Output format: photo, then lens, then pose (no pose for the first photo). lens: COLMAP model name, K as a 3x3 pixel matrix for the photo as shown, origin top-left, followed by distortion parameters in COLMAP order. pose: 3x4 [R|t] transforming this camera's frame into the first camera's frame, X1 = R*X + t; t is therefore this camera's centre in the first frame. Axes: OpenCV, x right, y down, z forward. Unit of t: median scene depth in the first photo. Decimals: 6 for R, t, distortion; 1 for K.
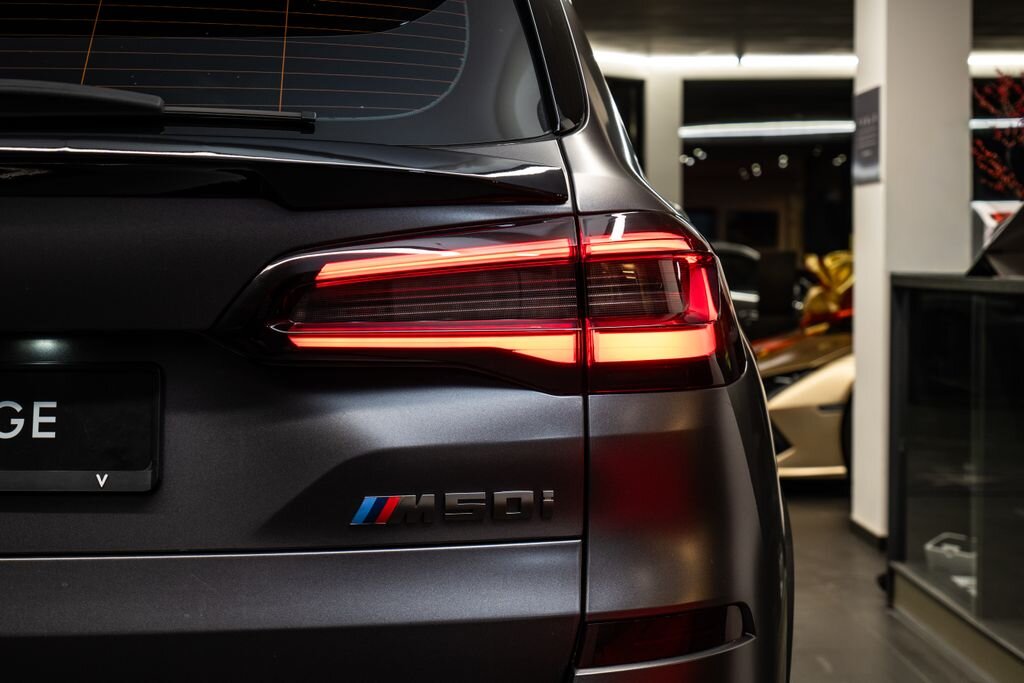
lens RADIAL K [[1856.3, 0, 506.5], [0, 1856.3, 339.5], [0, 0, 1]] dist [0.034175, 0.000000]
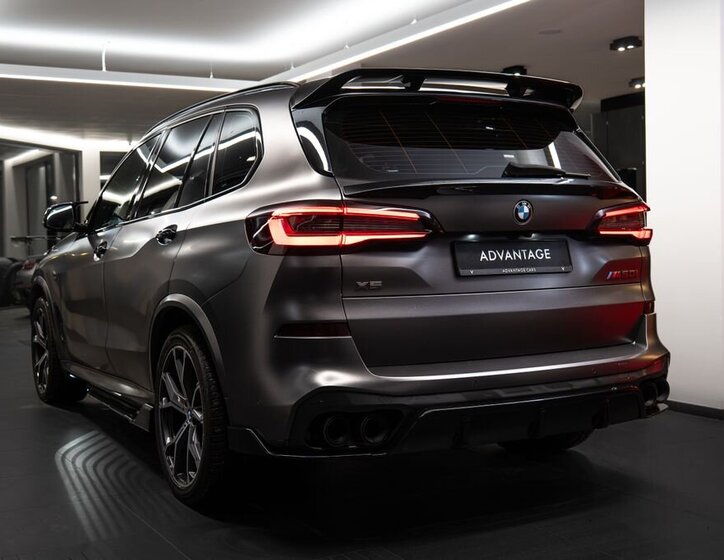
lens RADIAL K [[1006.5, 0, 360.5], [0, 1006.5, 282.1], [0, 0, 1]] dist [0.030561, 0.000000]
pose [[0.879321, -0.033369, 0.475059, -1.524462], [0.038182, 0.999271, -0.000482, 0.084976], [-0.474697, 0.018562, 0.879954, -0.616561]]
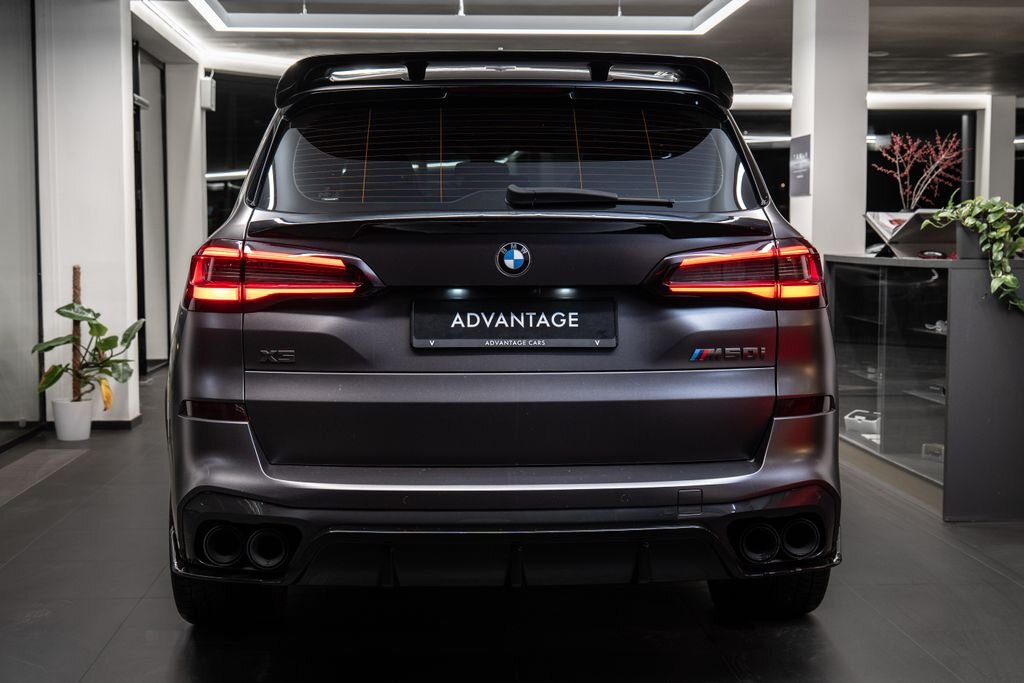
lens RADIAL K [[1521.0, 0, 515.6], [0, 1521.0, 344.9], [0, 0, 1]] dist [-0.015049, 0.000000]
pose [[0.998955, -0.001682, 0.045670, -0.413107], [0.000313, 0.999551, 0.029958, 0.014660], [-0.045699, -0.029913, 0.998507, -1.072727]]
